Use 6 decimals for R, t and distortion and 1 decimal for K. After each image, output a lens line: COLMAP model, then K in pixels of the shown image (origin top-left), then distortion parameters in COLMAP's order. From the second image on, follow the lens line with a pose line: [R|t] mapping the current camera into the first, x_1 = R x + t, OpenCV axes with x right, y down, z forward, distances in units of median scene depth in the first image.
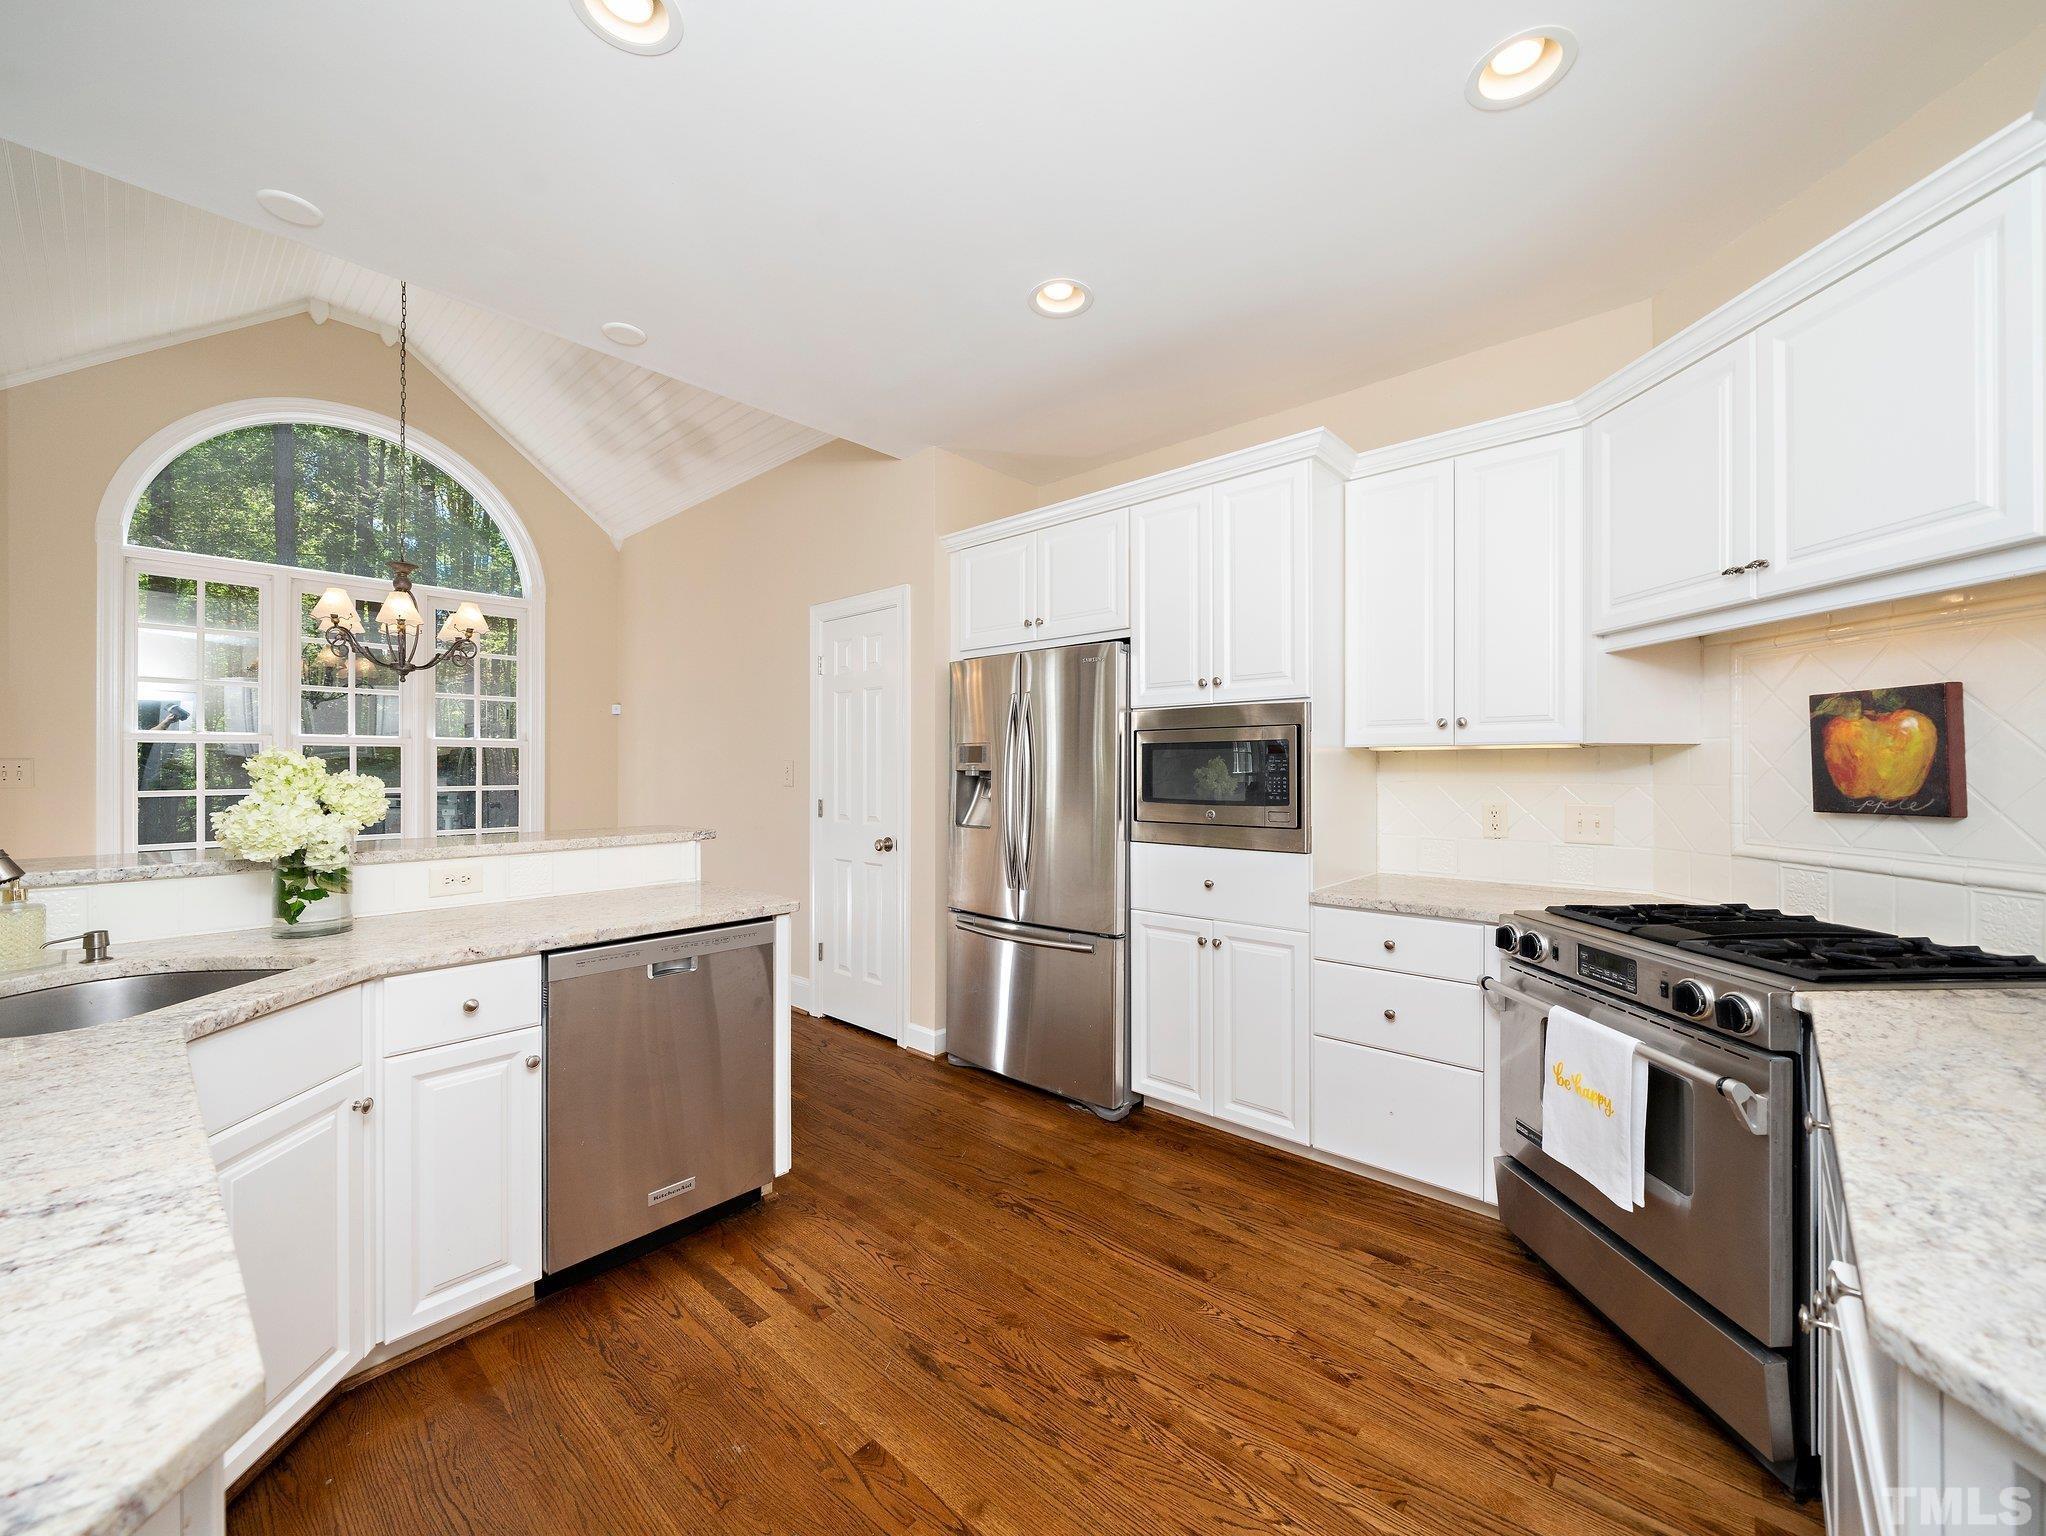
lens RADIAL K [[820.5, 0, 1025.5], [0, 820.5, 768.8], [0, 0, 1]] dist [-0.000106, 0.000000]
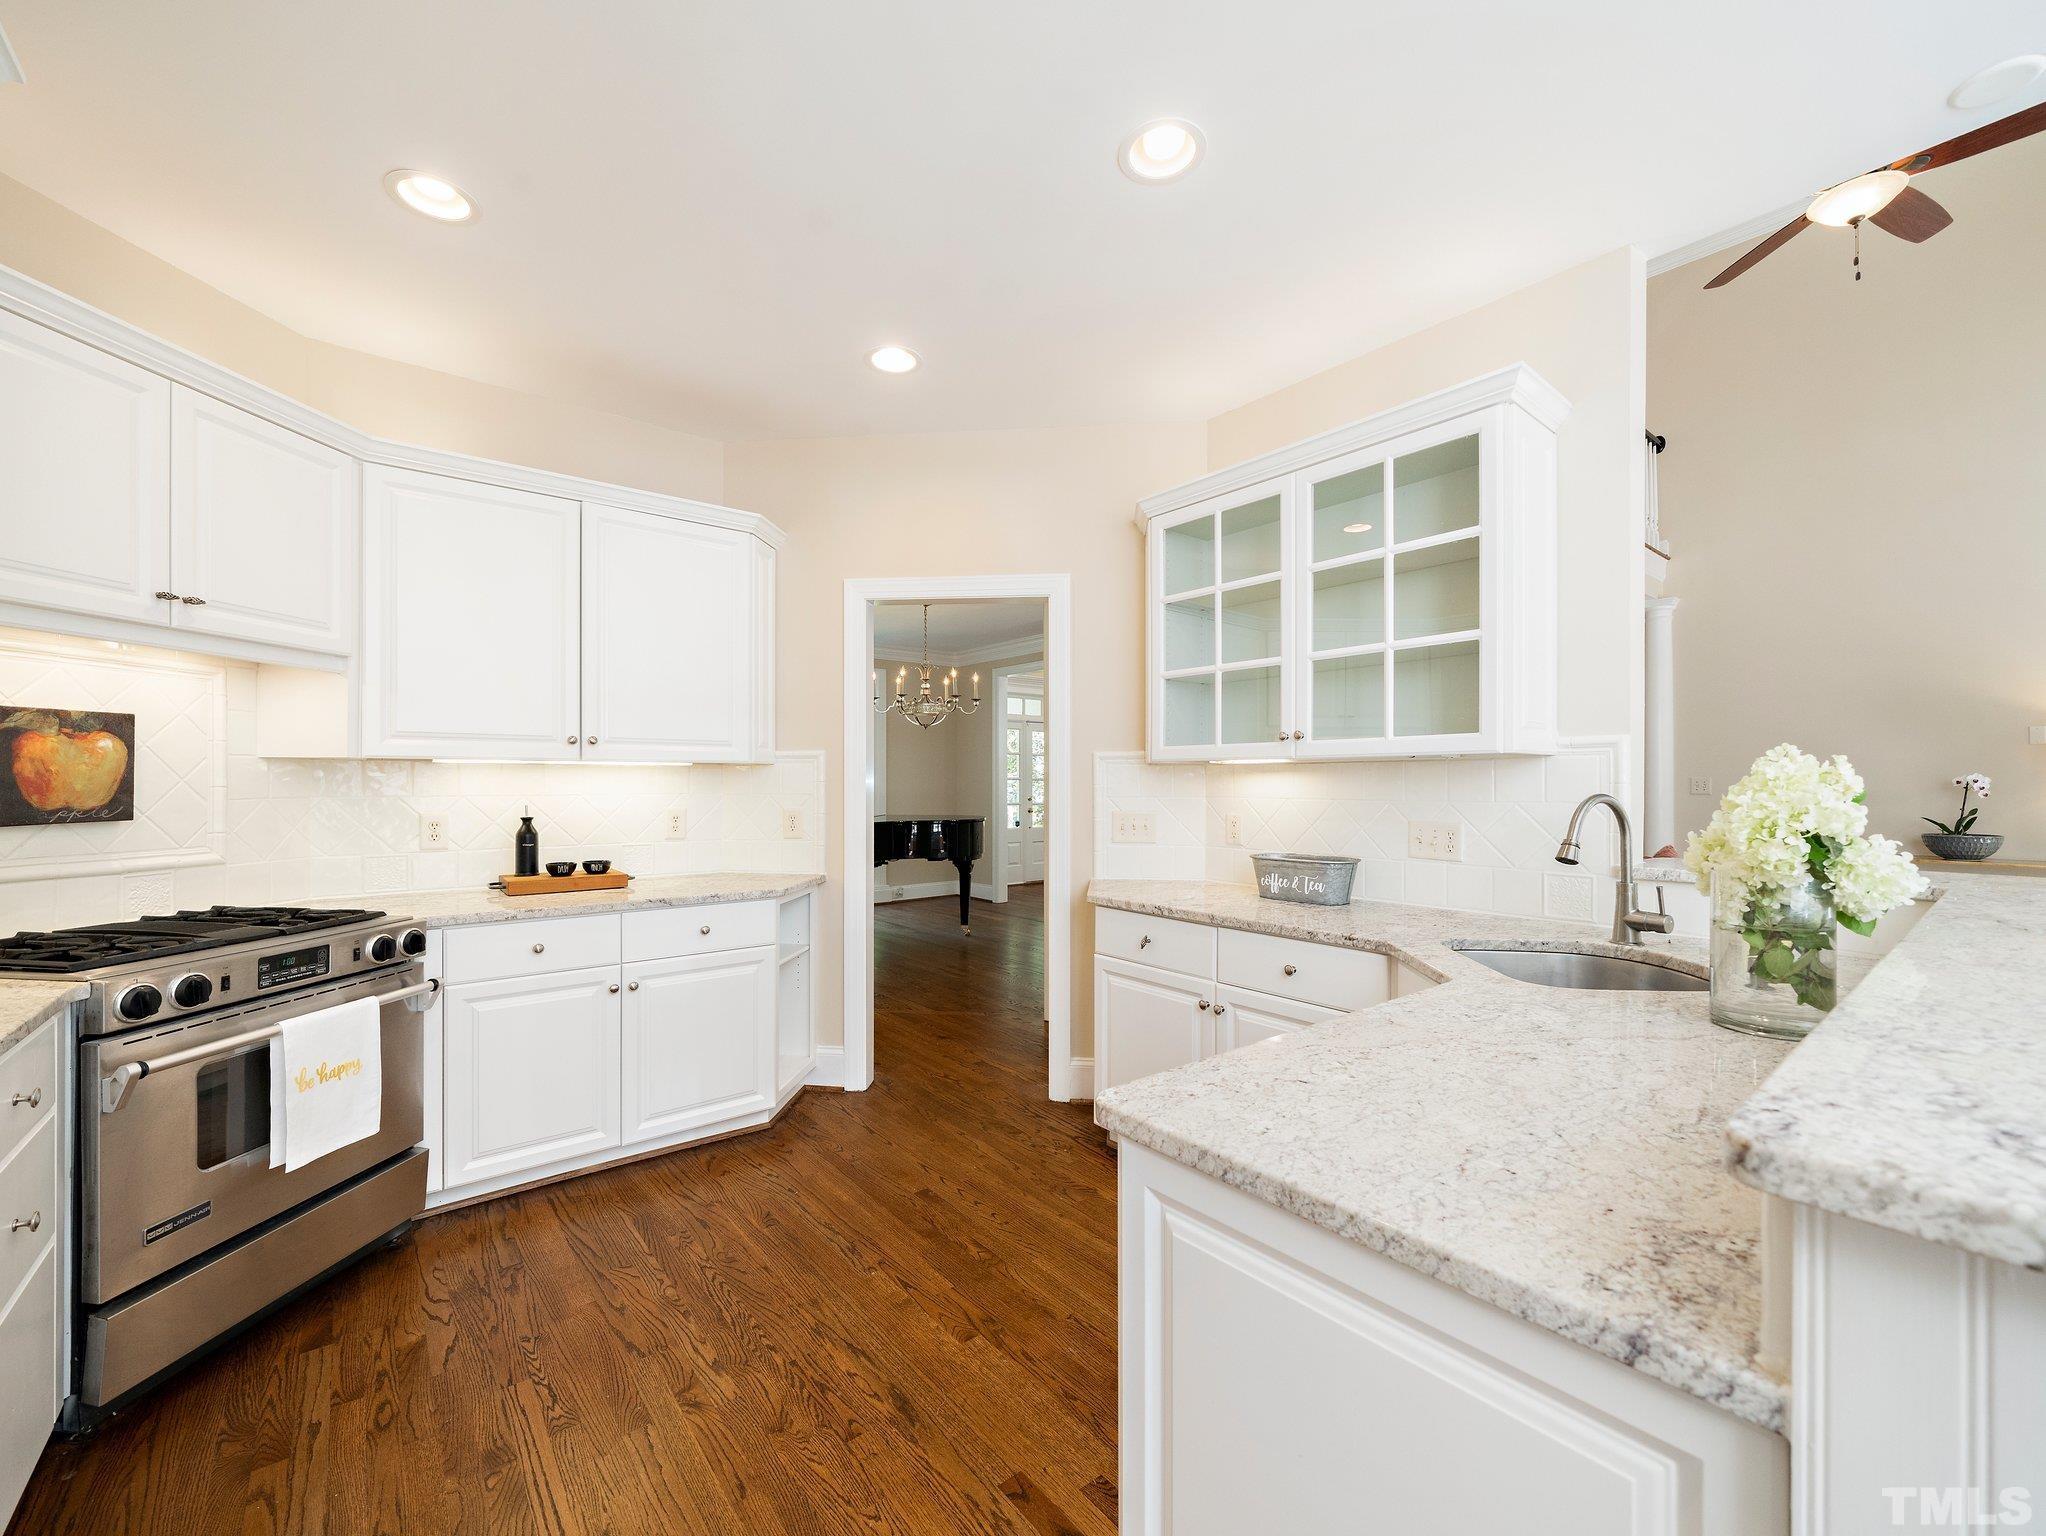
lens RADIAL K [[820.5, 0, 1020.0], [0, 820.5, 775.5], [0, 0, 1]] dist [-0.000106, 0.000000]
pose [[-0.986494, 0.001789, 0.163791, -0.413910], [0.000762, 0.999980, -0.006334, -0.000828], [-0.163799, -0.006124, -0.986475, 1.920516]]
